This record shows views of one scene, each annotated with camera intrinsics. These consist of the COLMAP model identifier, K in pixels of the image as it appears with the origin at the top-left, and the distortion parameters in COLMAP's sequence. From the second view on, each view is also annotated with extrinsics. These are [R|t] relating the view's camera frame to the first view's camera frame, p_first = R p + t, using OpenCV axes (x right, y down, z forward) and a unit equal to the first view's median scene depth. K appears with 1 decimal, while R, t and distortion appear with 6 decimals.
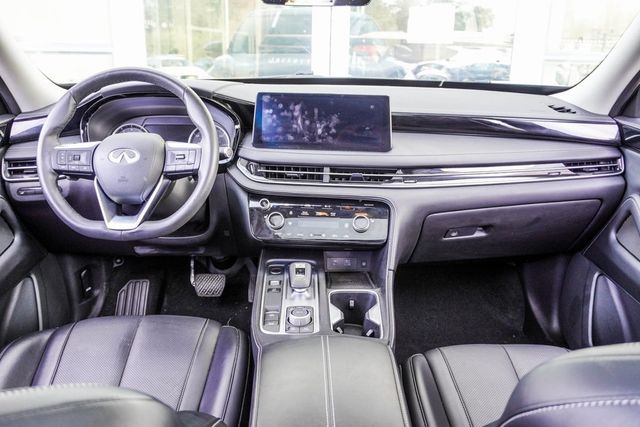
lens RADIAL K [[561.5, 0, 320.3], [0, 561.5, 210.0], [0, 0, 1]] dist [-0.021473, -0.008437]
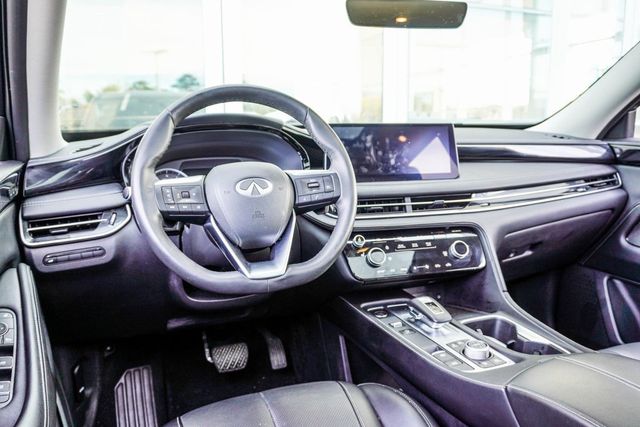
lens RADIAL K [[521.2, 0, 315.9], [0, 521.2, 201.6], [0, 0, 1]] dist [-0.027946, -0.001495]
pose [[0.933493, -0.073968, 0.350885, -0.441338], [0.129198, 0.982155, -0.136674, 0.031752], [-0.334514, 0.172918, 0.926391, 0.230496]]
